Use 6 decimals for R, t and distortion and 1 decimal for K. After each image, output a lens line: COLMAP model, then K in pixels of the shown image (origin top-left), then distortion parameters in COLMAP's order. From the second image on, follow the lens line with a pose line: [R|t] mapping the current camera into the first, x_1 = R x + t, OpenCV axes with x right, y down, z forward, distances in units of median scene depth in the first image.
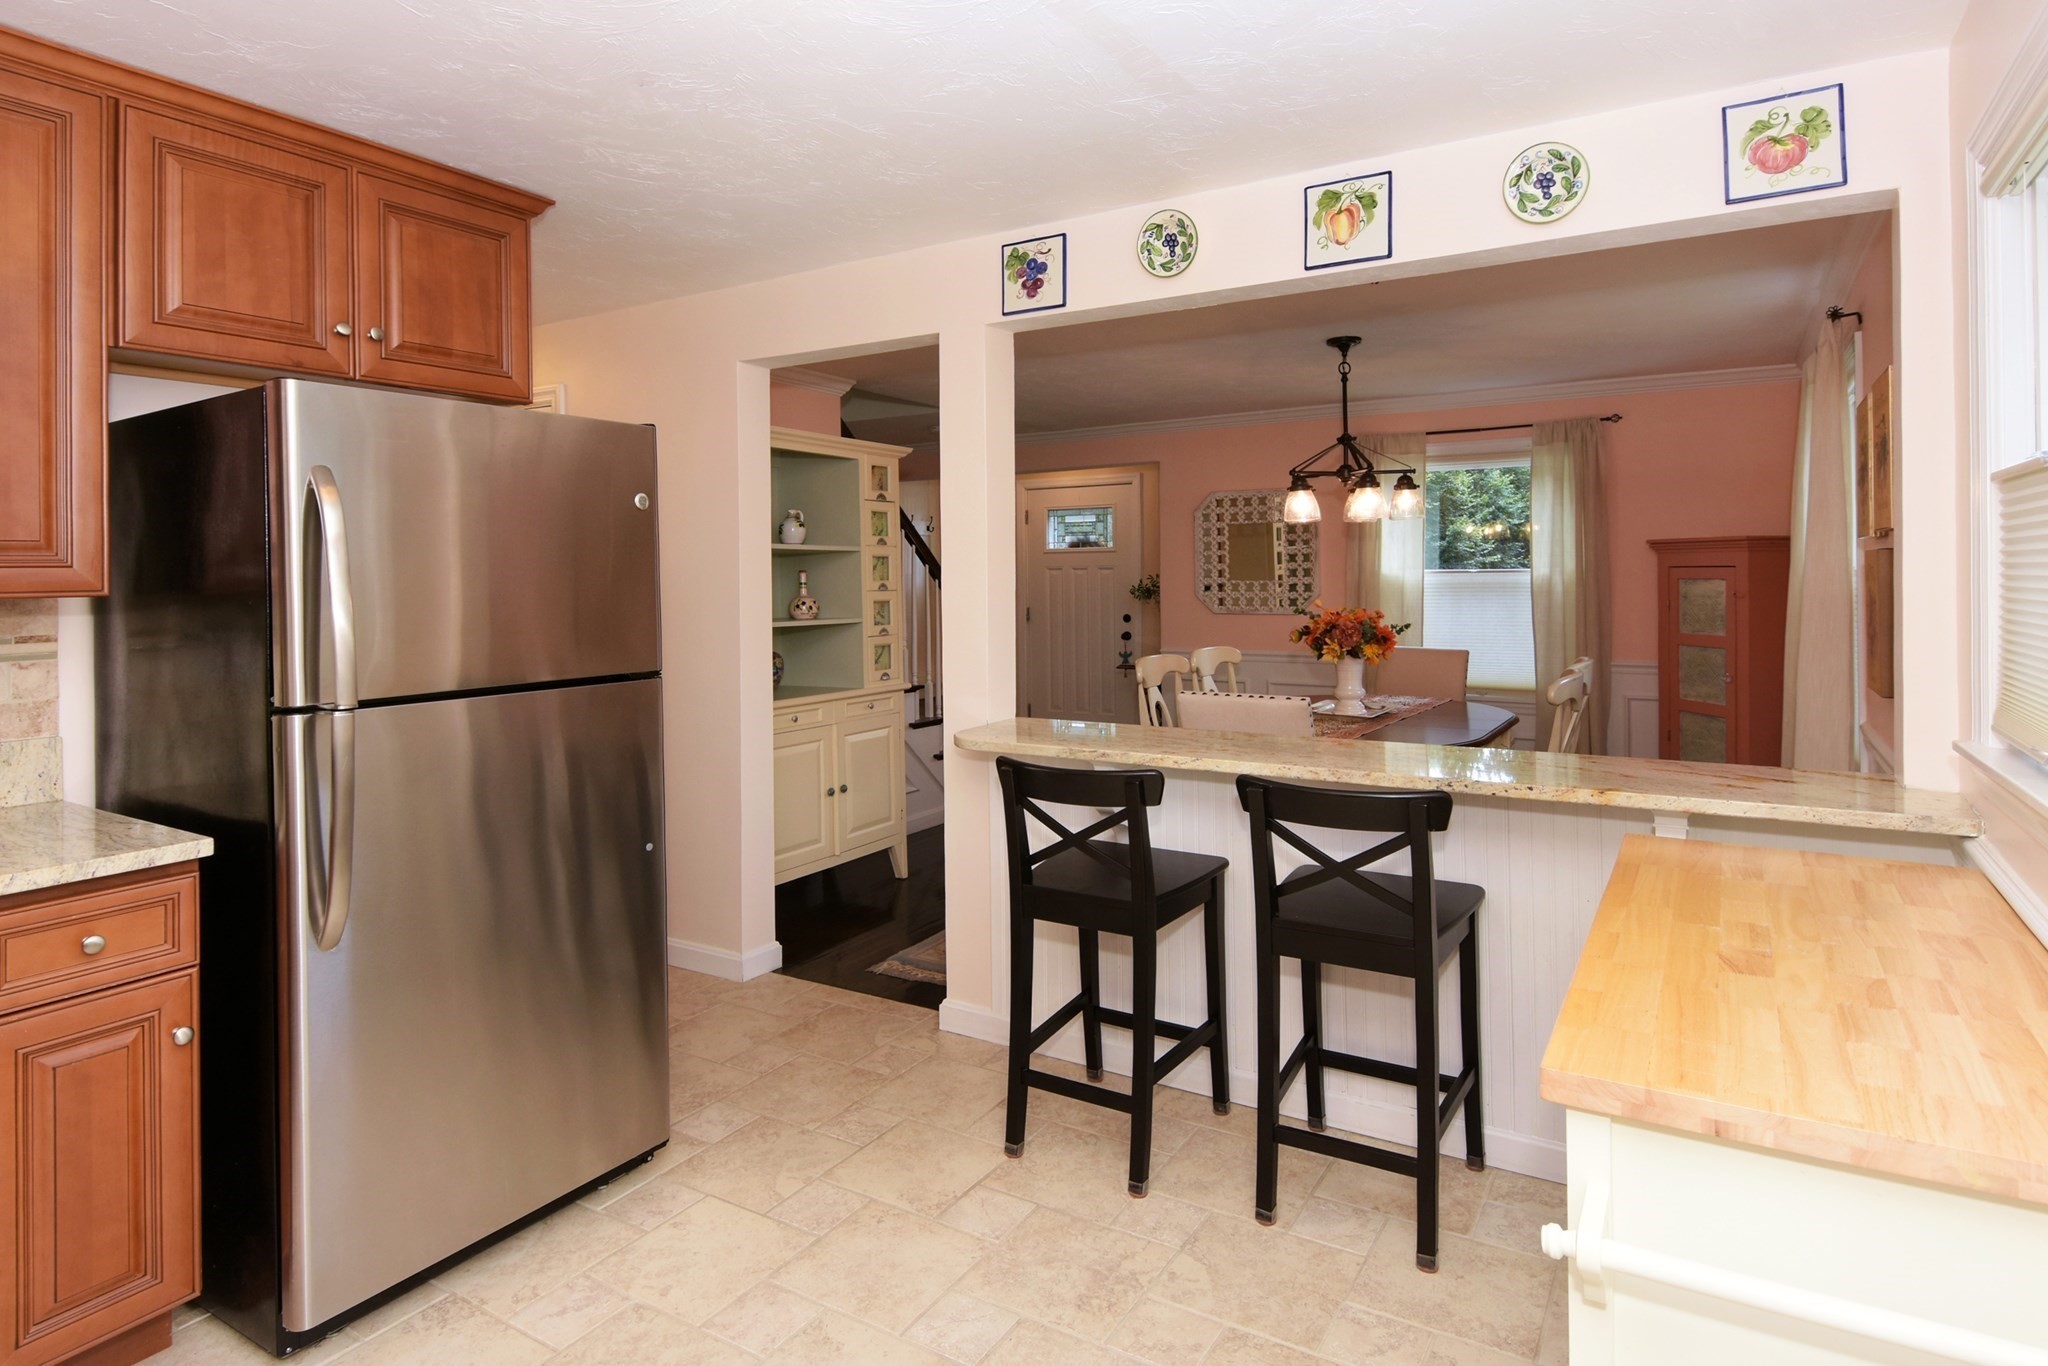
lens RADIAL K [[1116.7, 0, 1026.0], [0, 1116.7, 563.7], [0, 0, 1]] dist [-0.001226, -0.002644]
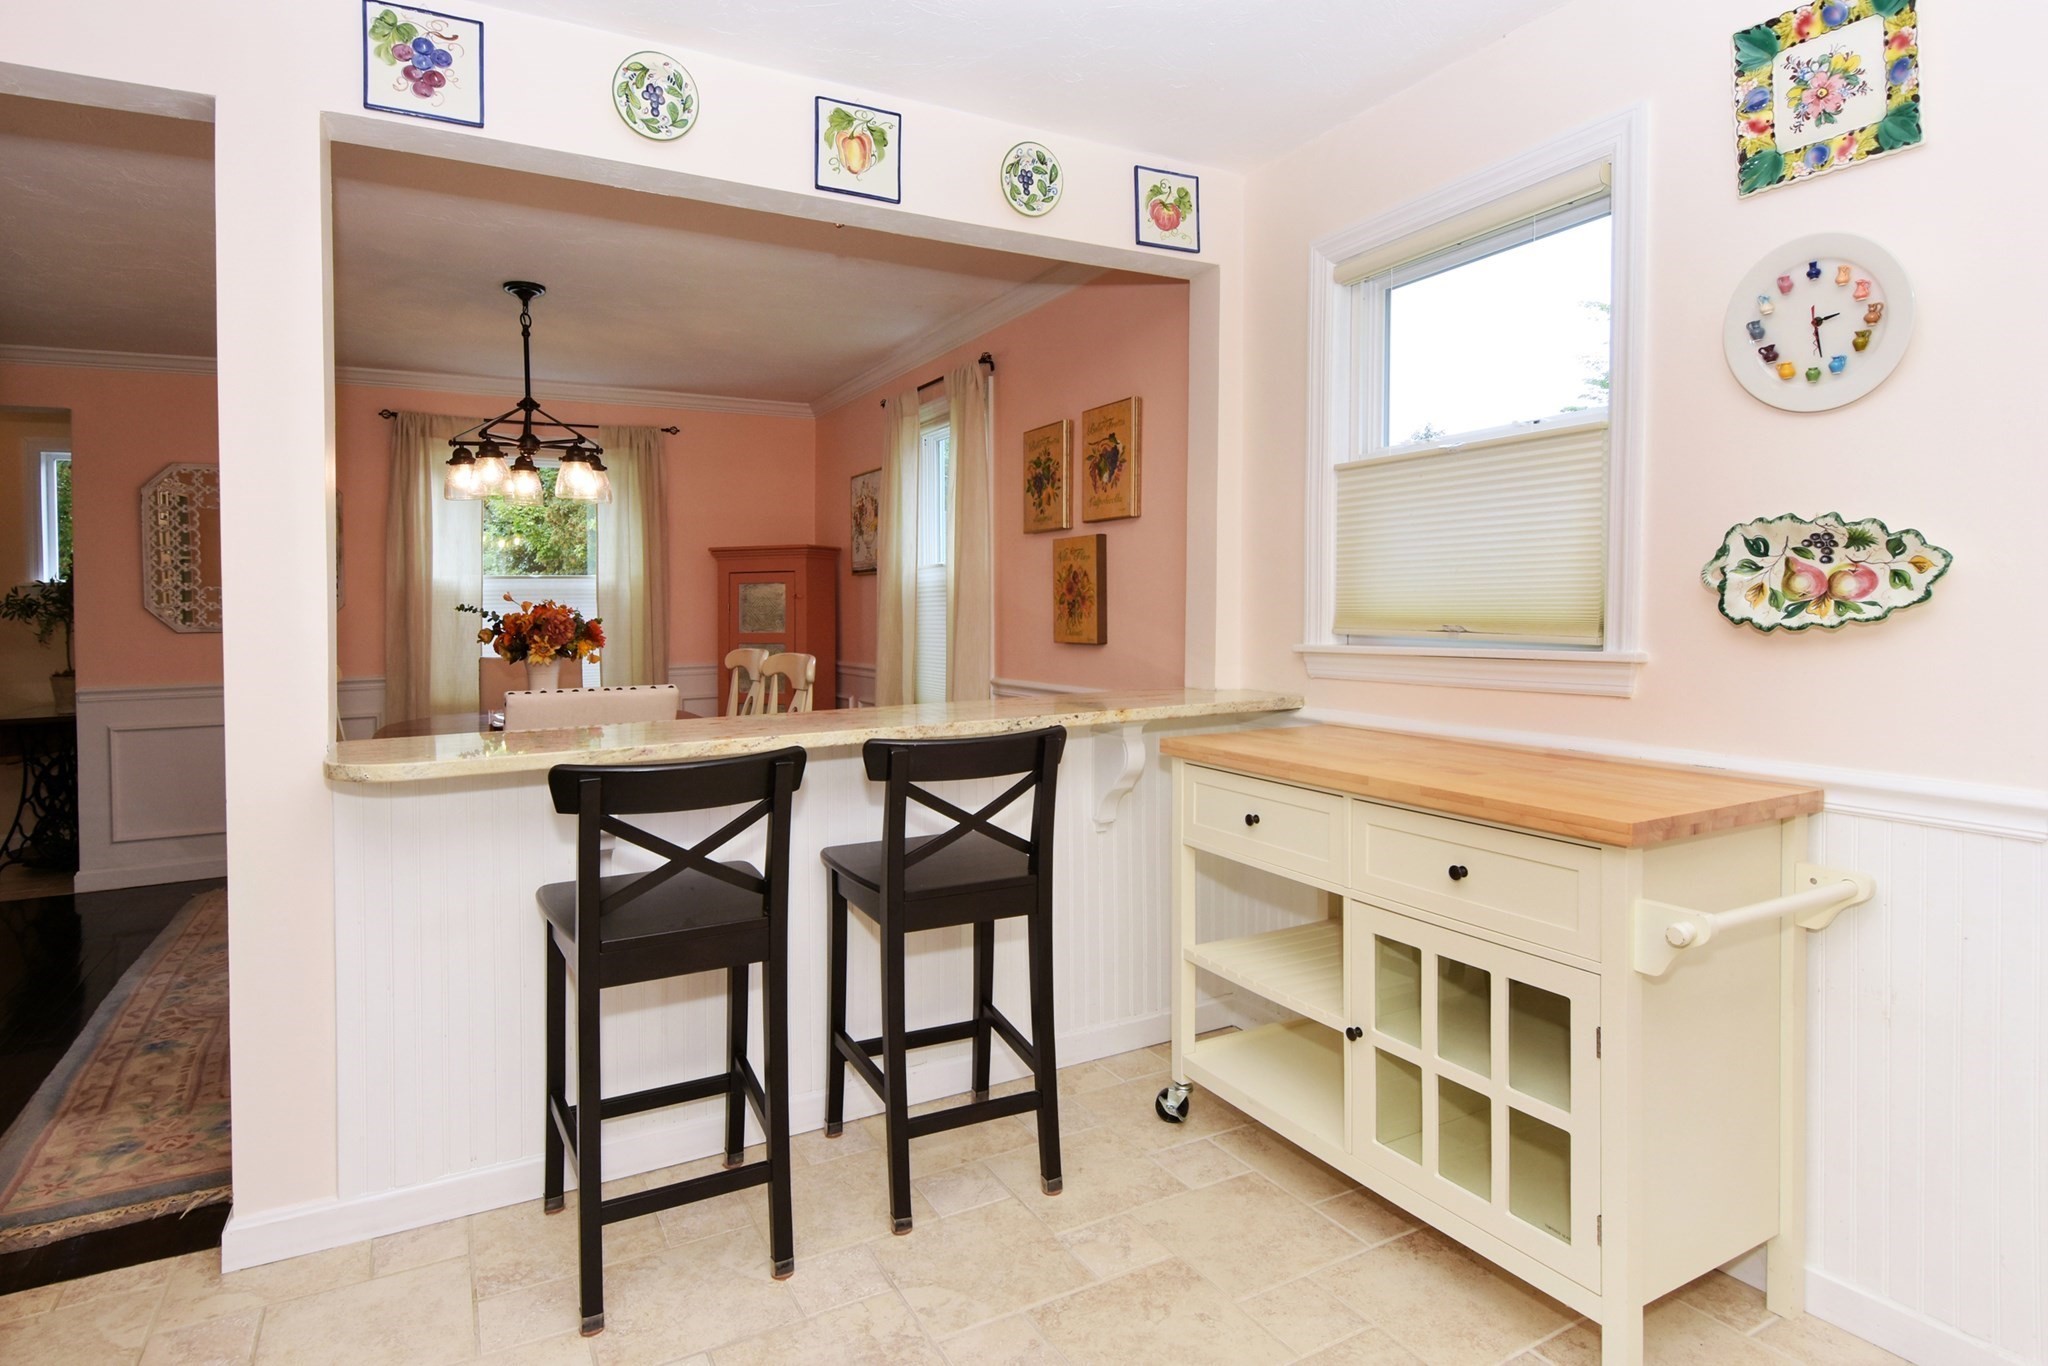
lens RADIAL K [[1123.8, 0, 1023.5], [0, 1123.8, 616.9], [0, 0, 1]] dist [0.004620, -0.000825]
pose [[0.510540, -0.003196, 0.859848, -0.445532], [-0.005453, 0.999961, 0.006955, 0.074880], [-0.859837, -0.008239, 0.510503, 0.393798]]
